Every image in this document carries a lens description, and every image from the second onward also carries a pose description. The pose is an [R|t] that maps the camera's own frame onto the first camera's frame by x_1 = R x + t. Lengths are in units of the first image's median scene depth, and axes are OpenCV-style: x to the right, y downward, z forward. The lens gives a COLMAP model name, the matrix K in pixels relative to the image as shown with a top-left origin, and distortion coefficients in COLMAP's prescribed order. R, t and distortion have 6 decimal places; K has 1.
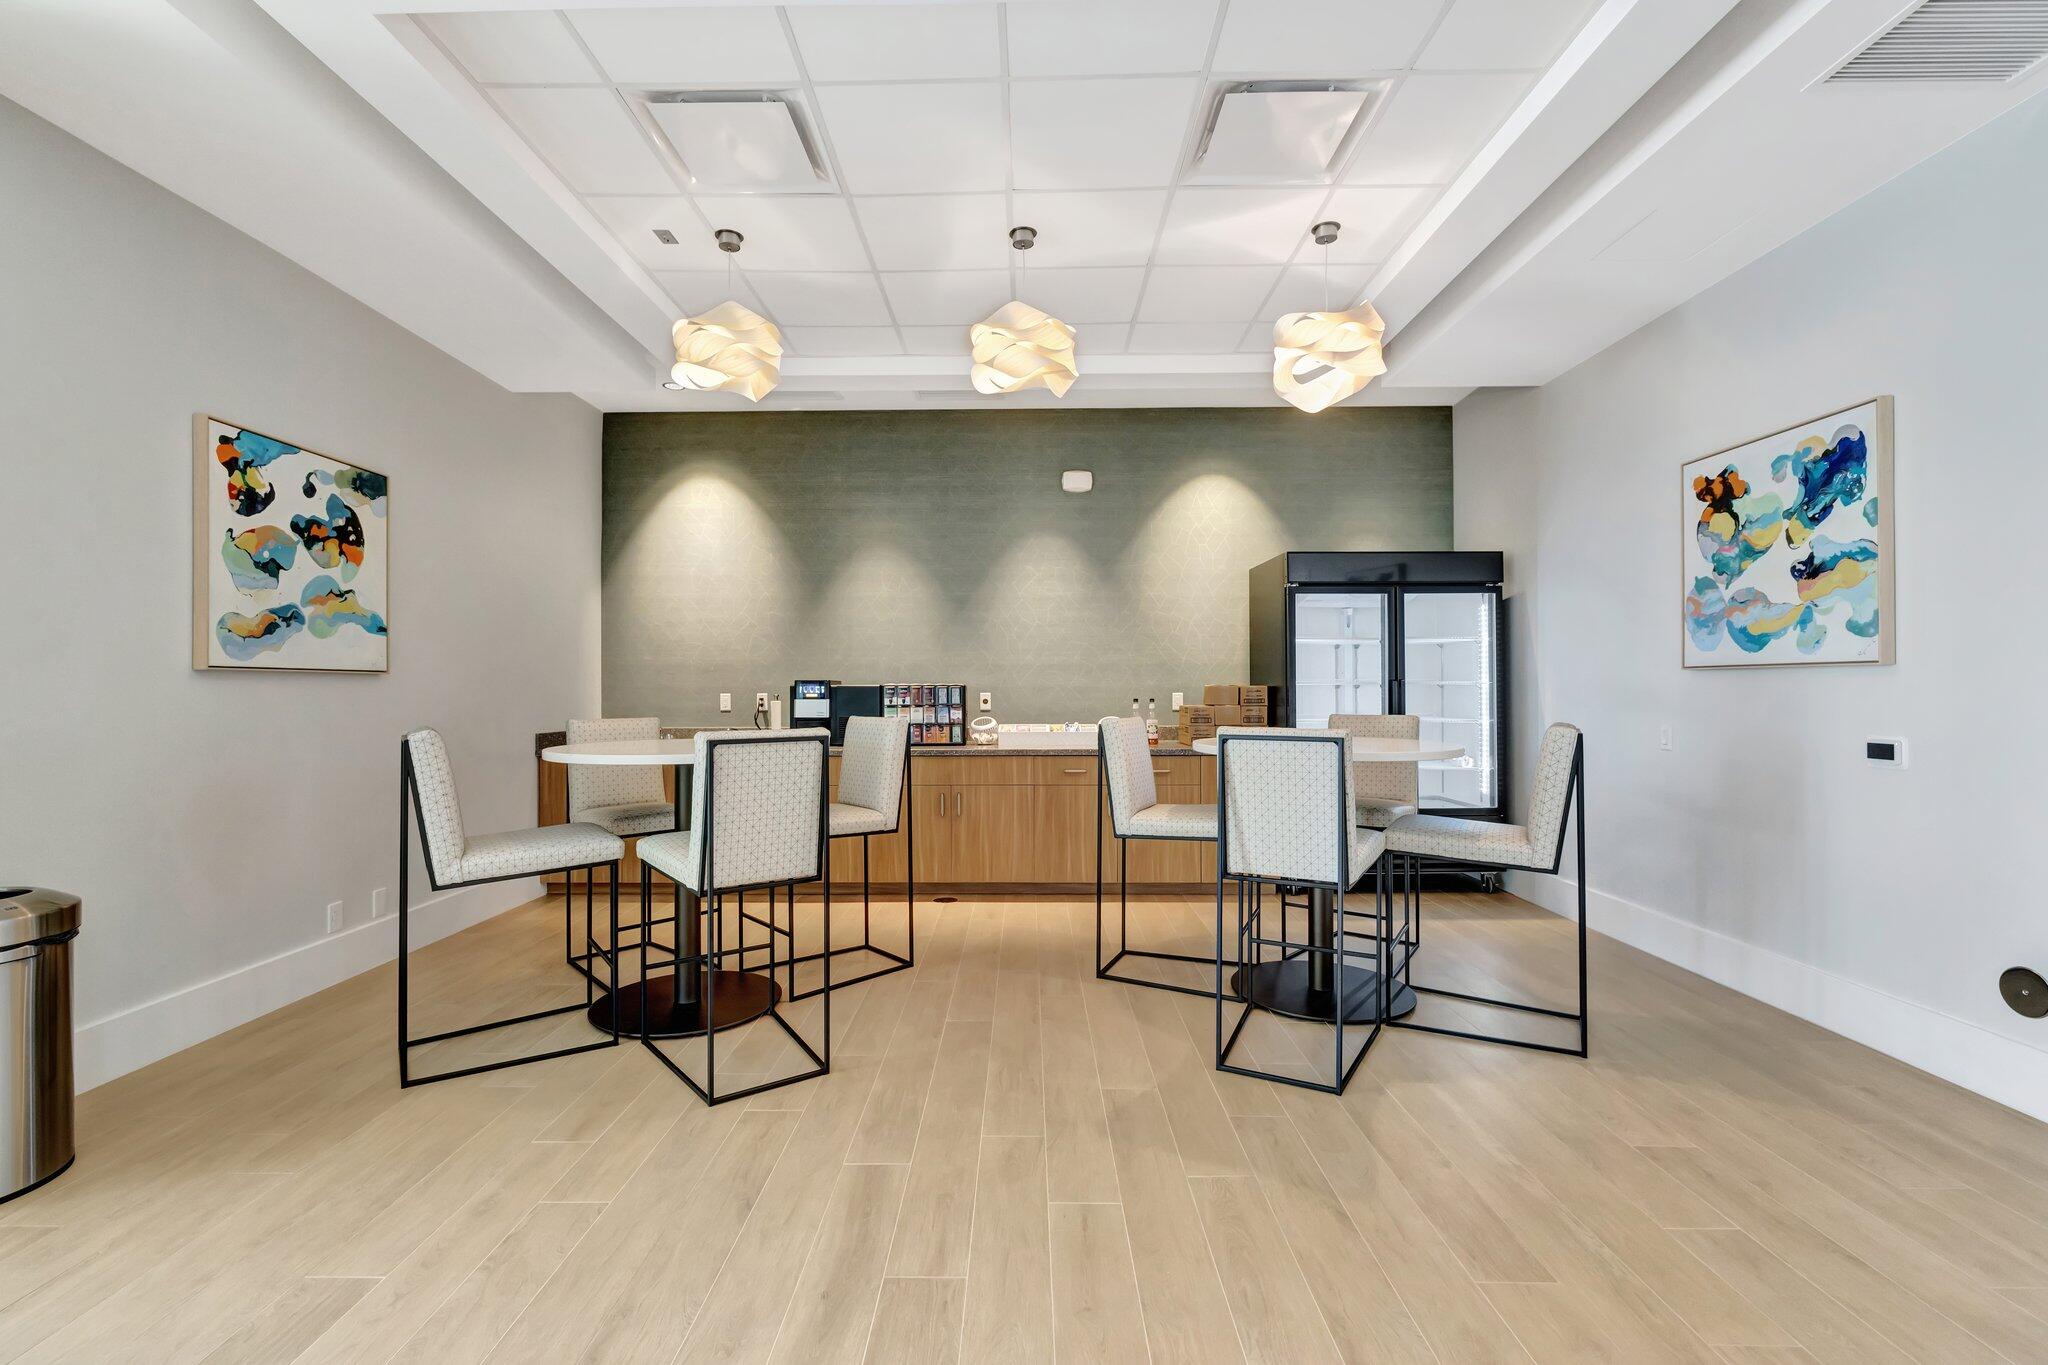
lens RADIAL K [[880.0, 0, 1014.8], [0, 880.0, 684.7], [0, 0, 1]] dist [0.002040, 0.000949]
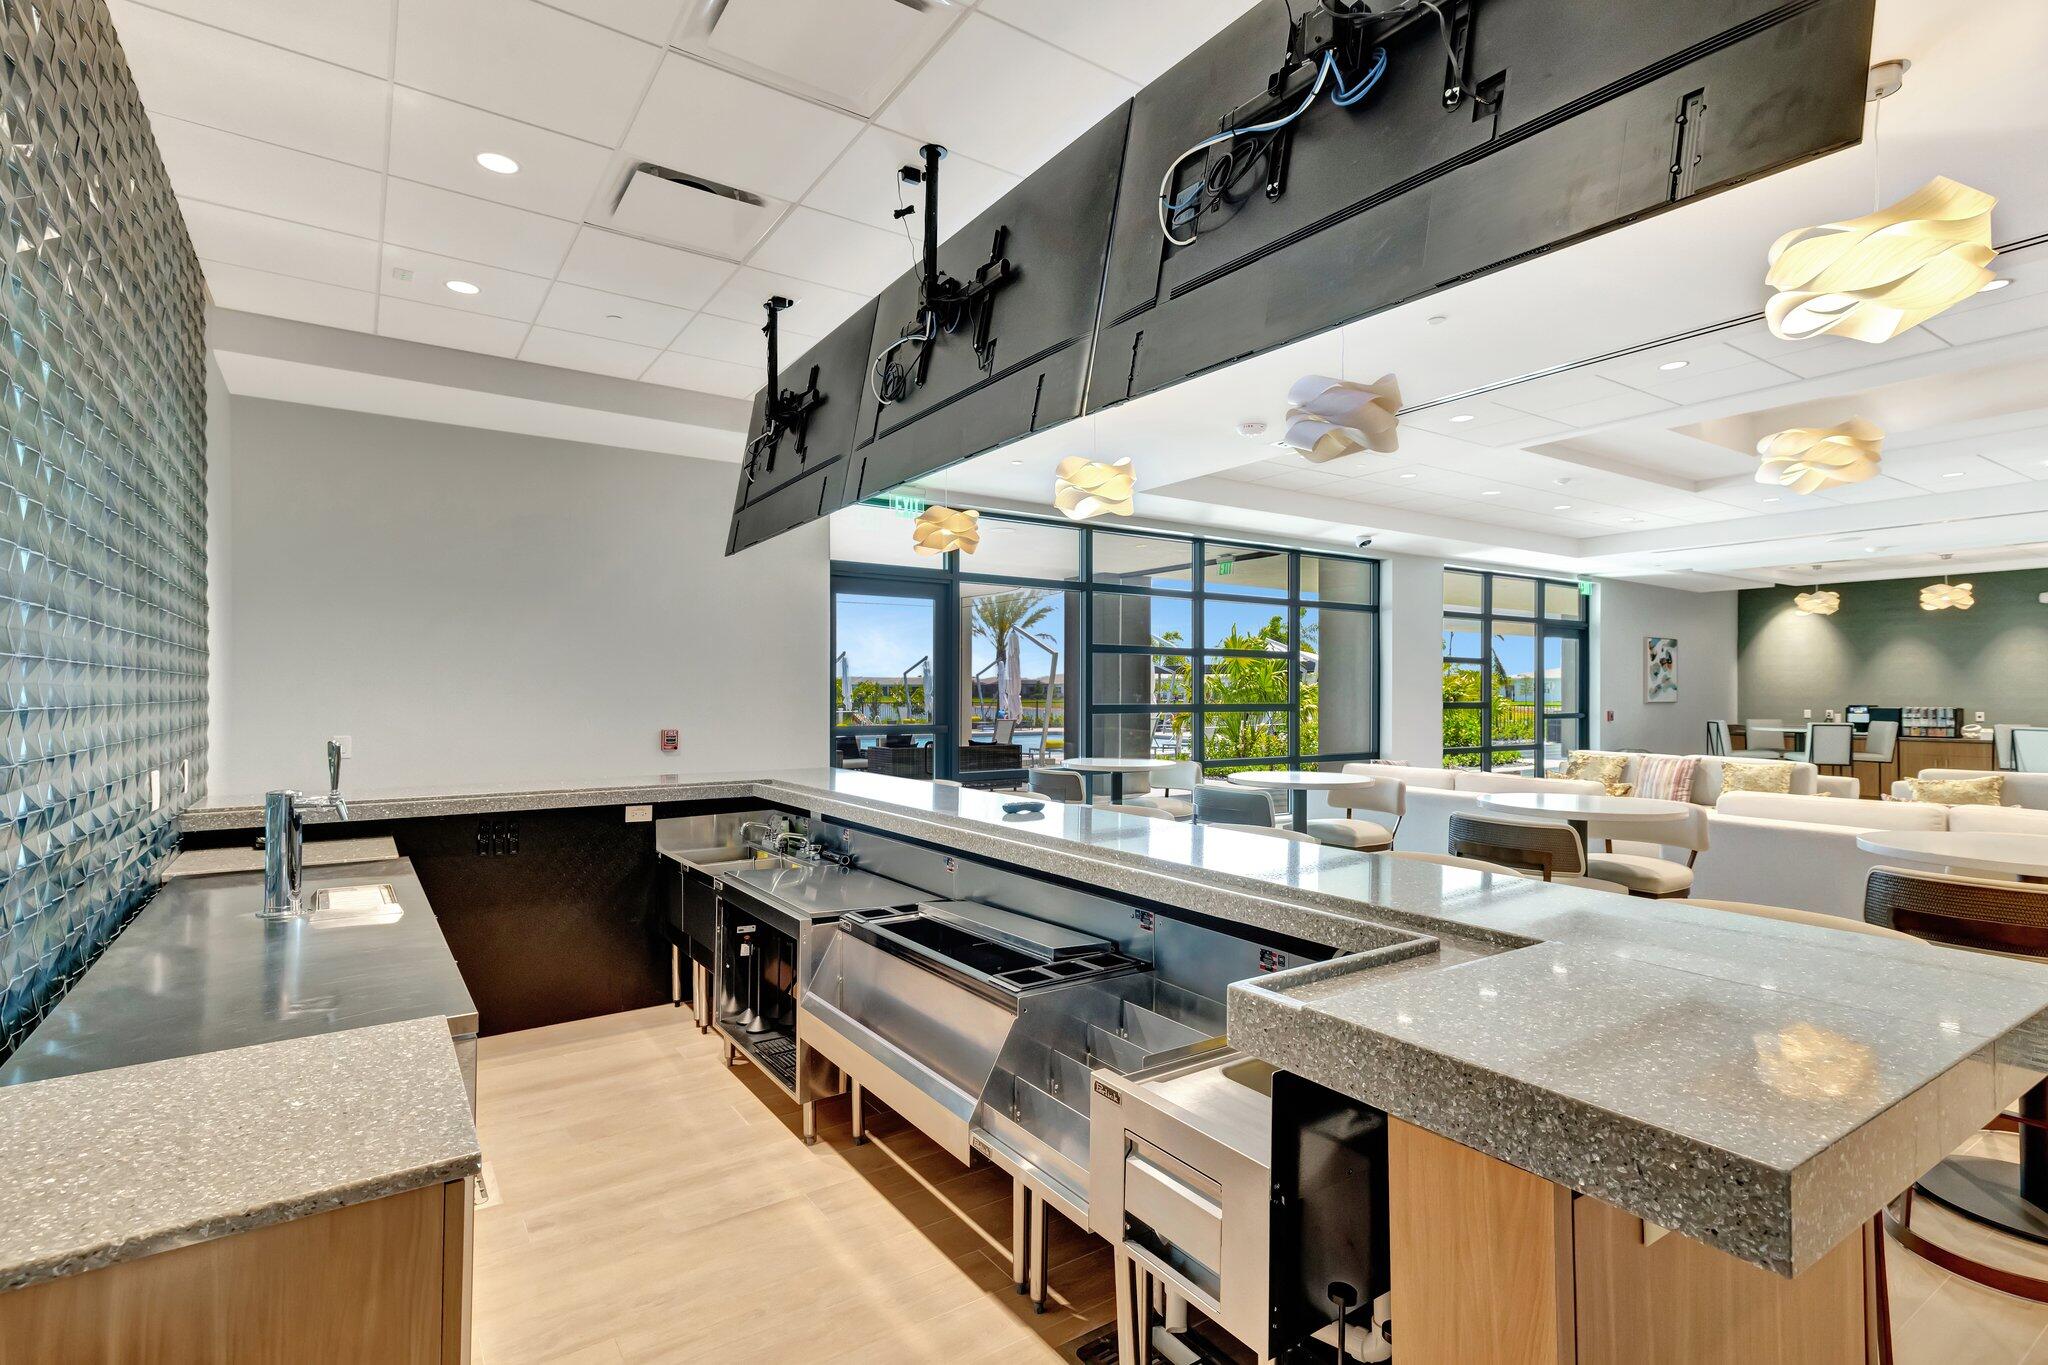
lens RADIAL K [[971.8, 0, 1024.0], [0, 971.8, 682.5], [0, 0, 1]] dist [0.026134, 0.000380]
pose [[0.579449, -0.002531, -0.815005, 0.593707], [0.000205, 0.999996, -0.002959, -0.056164], [0.815009, 0.001548, 0.579447, -2.193594]]
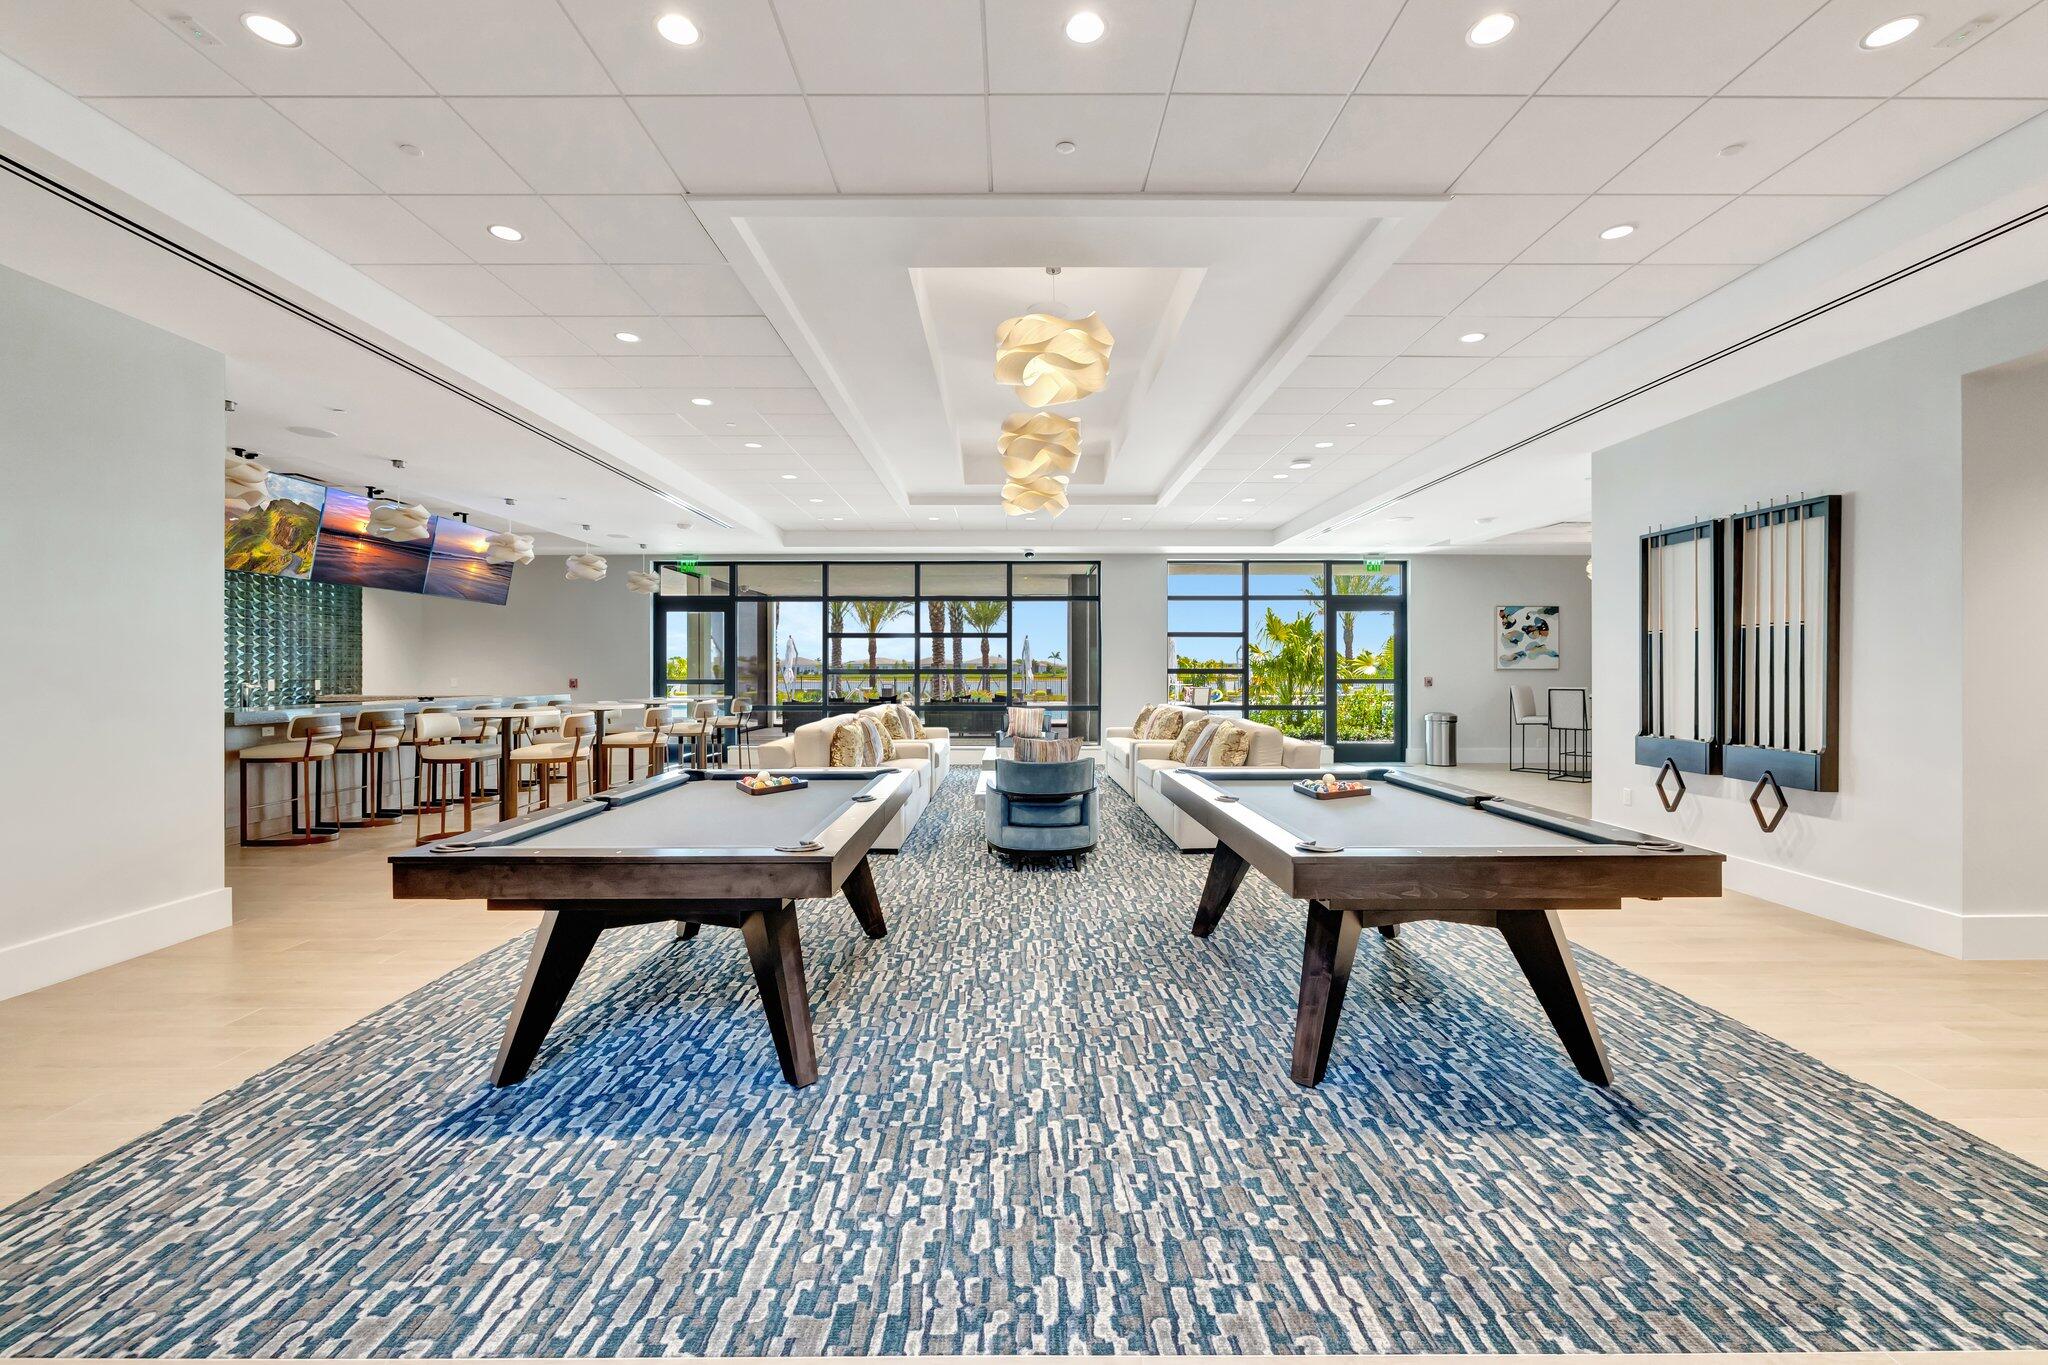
lens RADIAL K [[880.0, 0, 1014.8], [0, 880.0, 684.7], [0, 0, 1]] dist [0.002040, 0.000949]
pose [[0.017898, 0.018829, -0.999663, 1.781287], [0.006391, 0.999800, 0.018946, -0.023724], [0.999819, -0.006728, 0.017774, -0.733728]]
